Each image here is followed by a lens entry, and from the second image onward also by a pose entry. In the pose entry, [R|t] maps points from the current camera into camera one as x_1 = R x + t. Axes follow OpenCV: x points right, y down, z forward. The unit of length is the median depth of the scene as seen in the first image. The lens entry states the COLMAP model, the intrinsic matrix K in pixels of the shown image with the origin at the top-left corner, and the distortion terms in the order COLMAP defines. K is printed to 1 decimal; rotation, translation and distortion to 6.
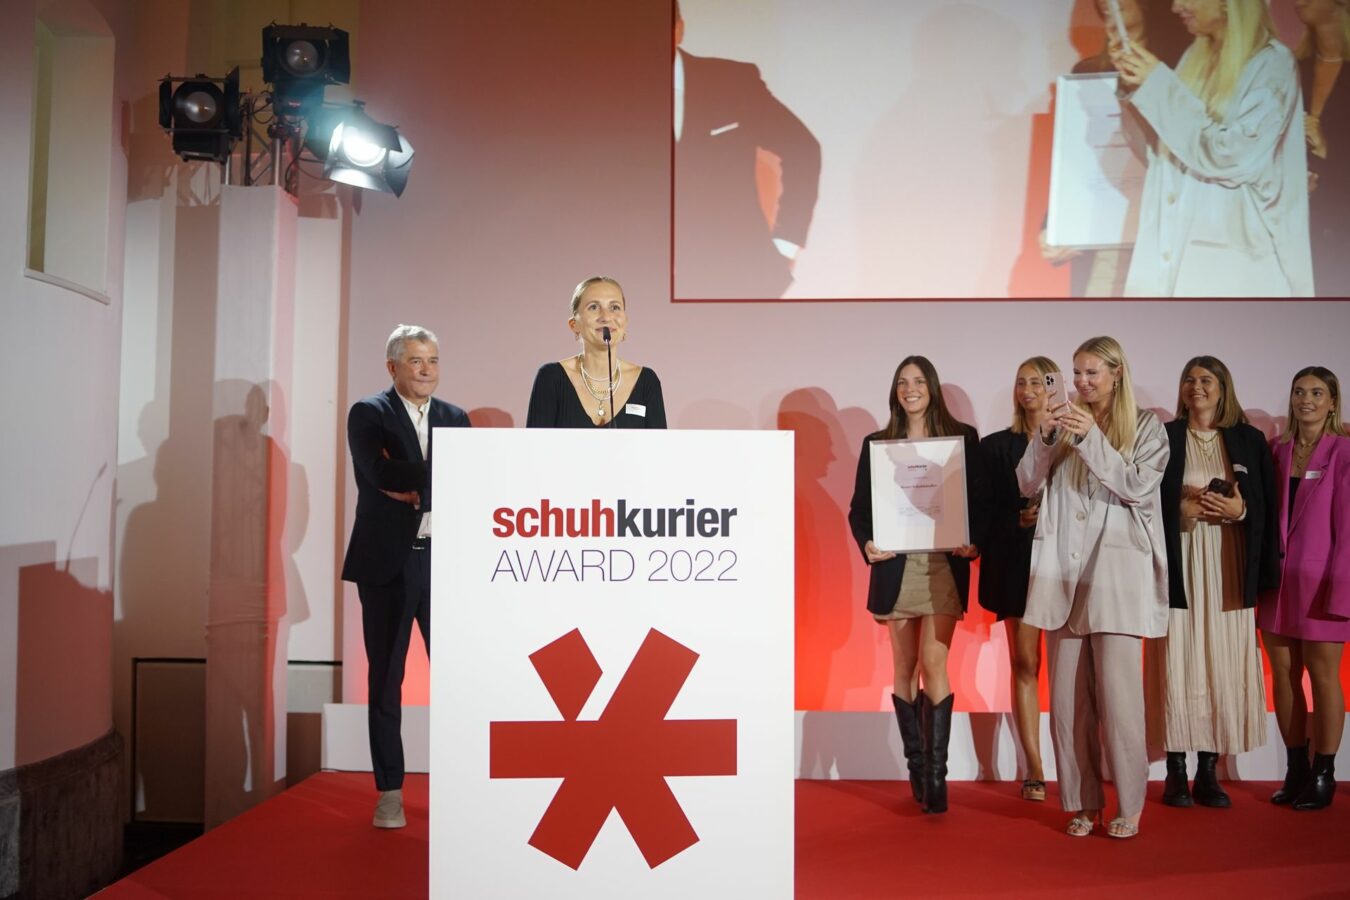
lens RADIAL K [[1371.9, 0, 672.9], [0, 1371.9, 457.3], [0, 0, 1]] dist [-0.092011, 0.000000]
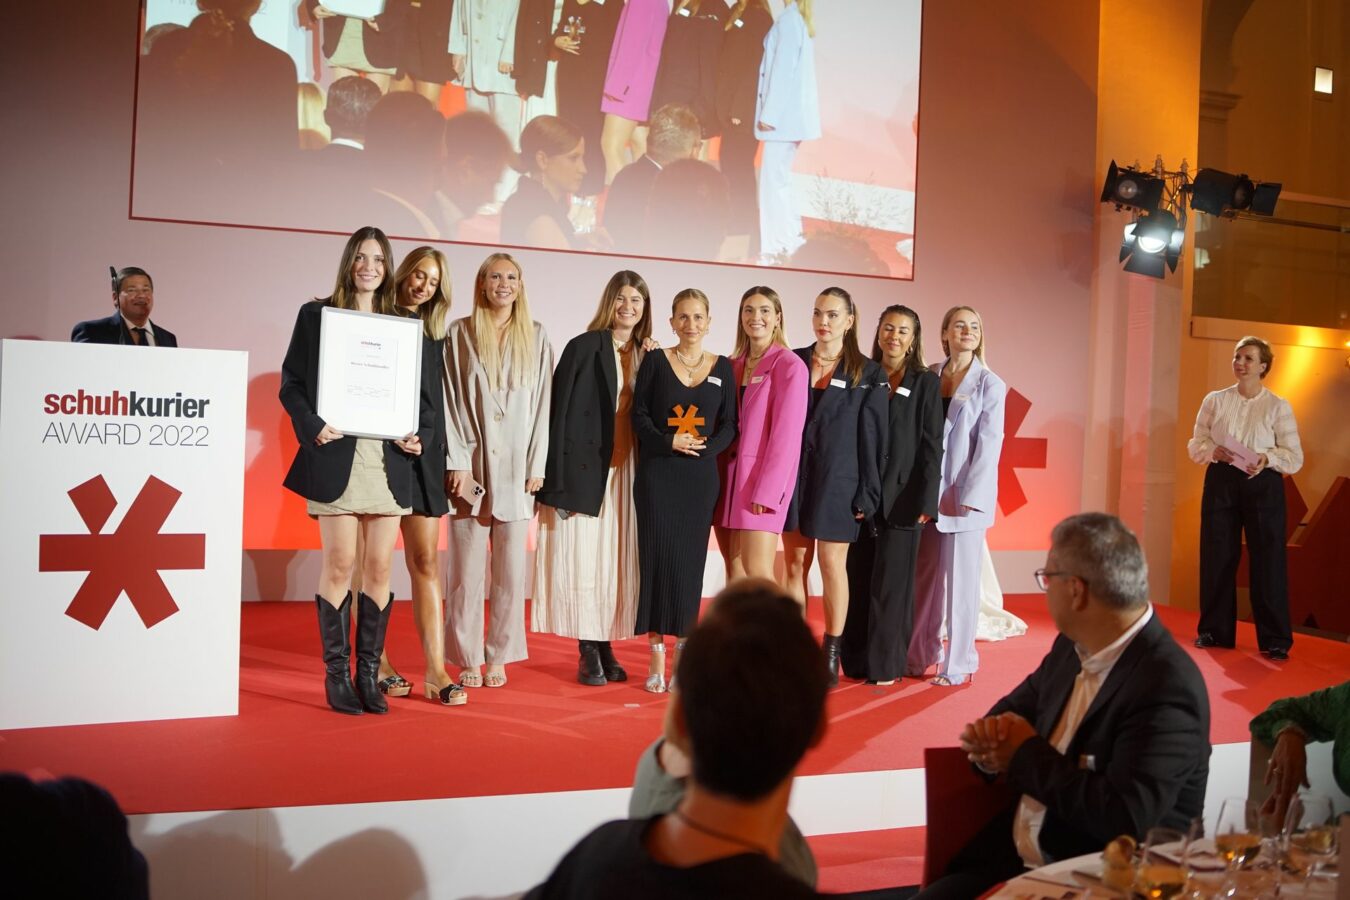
lens RADIAL K [[1371.9, 0, 681.5], [0, 1371.9, 448.7], [0, 0, 1]] dist [-0.092011, 0.000000]
pose [[0.905803, 0.023694, 0.423037, -0.119755], [-0.059609, 0.995631, 0.071869, -0.050869], [-0.419486, -0.090316, 0.903258, -0.633006]]
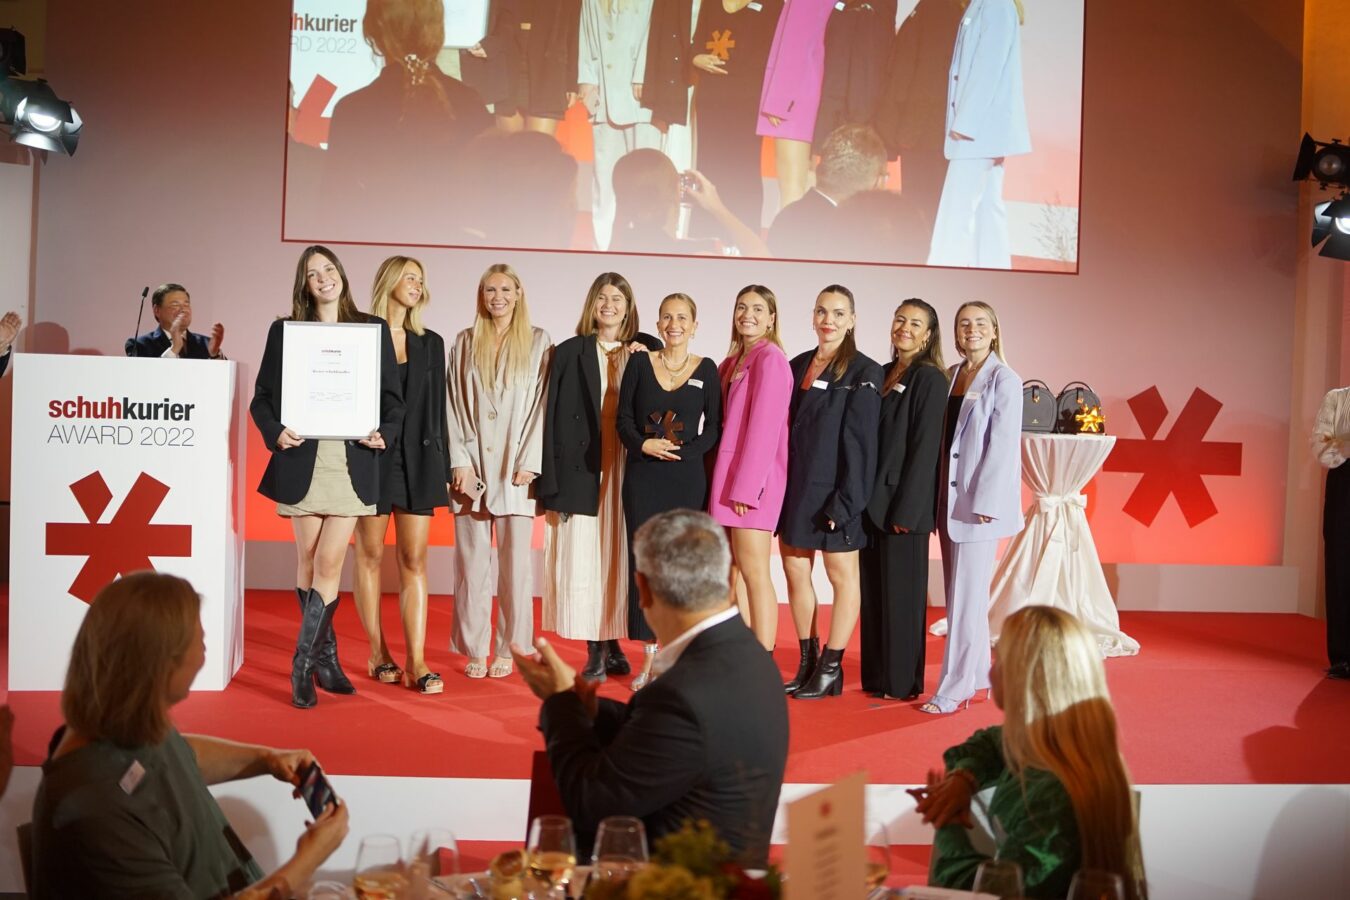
lens RADIAL K [[1371.9, 0, 677.6], [0, 1371.9, 452.3], [0, 0, 1]] dist [-0.092011, 0.000000]
pose [[0.990024, 0.027457, 0.138196, 0.420041], [-0.039374, 0.995667, 0.084249, -0.071702], [-0.135284, -0.088850, 0.986815, -0.787444]]
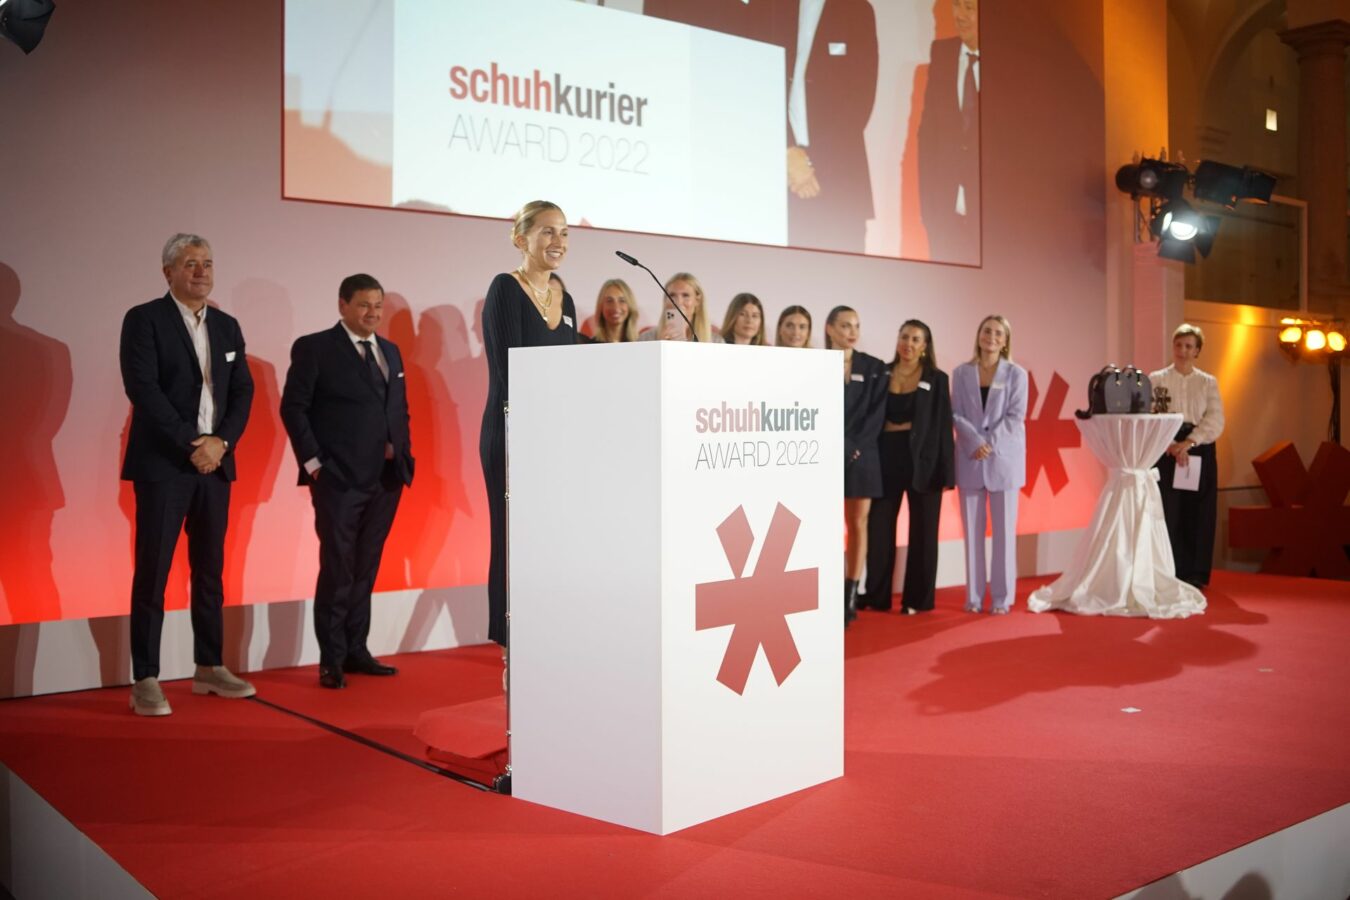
lens RADIAL K [[1371.9, 0, 674.7], [0, 1371.9, 449.8], [0, 0, 1]] dist [-0.092011, 0.000000]
pose [[0.739885, -0.020721, 0.672414, -0.951349], [-0.029795, 0.997535, 0.063525, -0.003008], [-0.672073, -0.067036, 0.737444, 0.118614]]
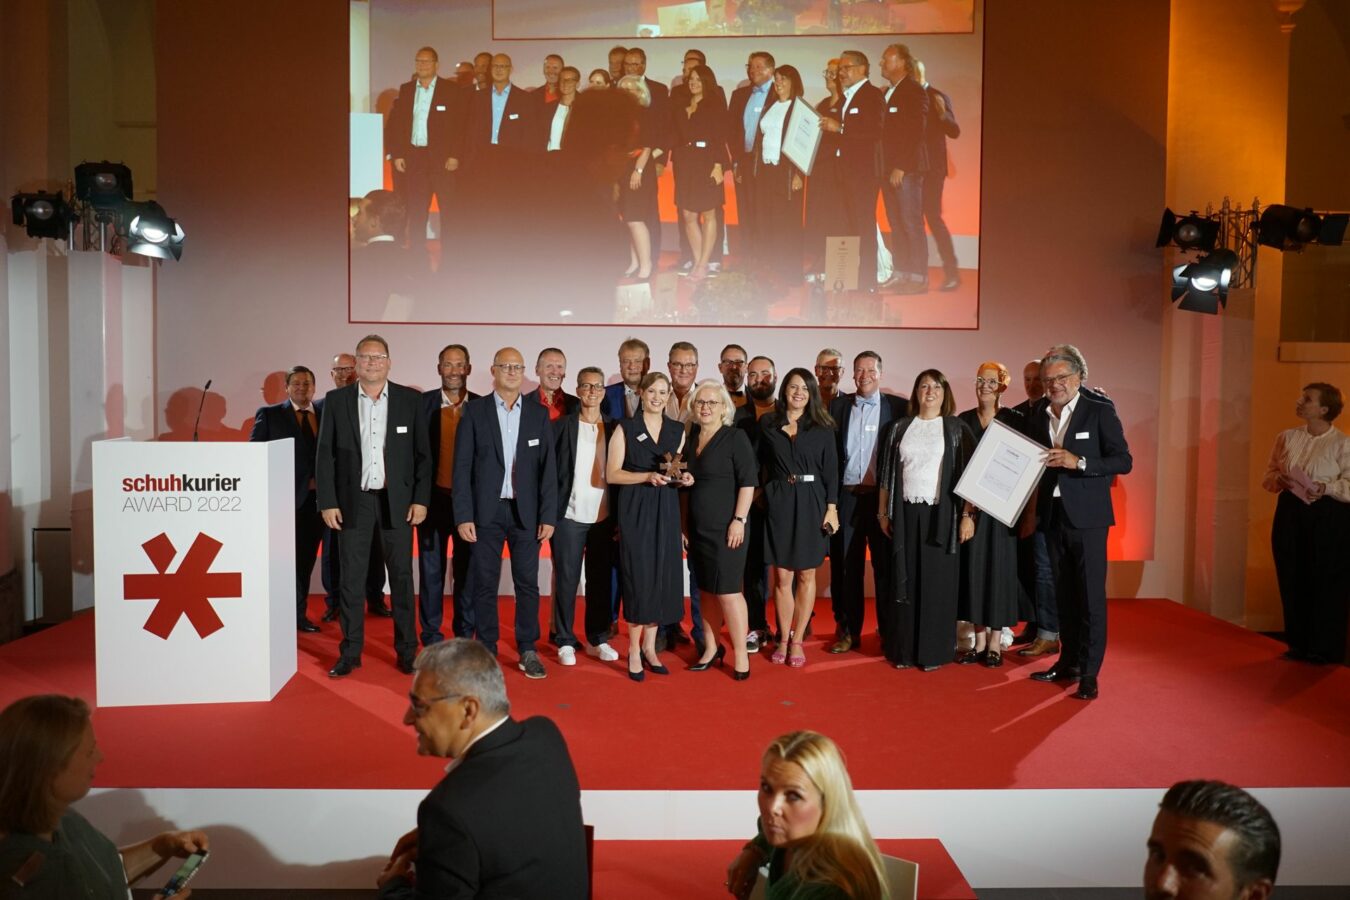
lens RADIAL K [[1036.3, 0, 671.9], [0, 1036.3, 451.0], [0, 0, 1]] dist [-0.020951, 0.017039]
pose [[0.996037, 0.003221, 0.088884, 0.595102], [-0.012257, 0.994780, 0.101301, -0.184029], [-0.088094, -0.101989, 0.990877, -0.707928]]
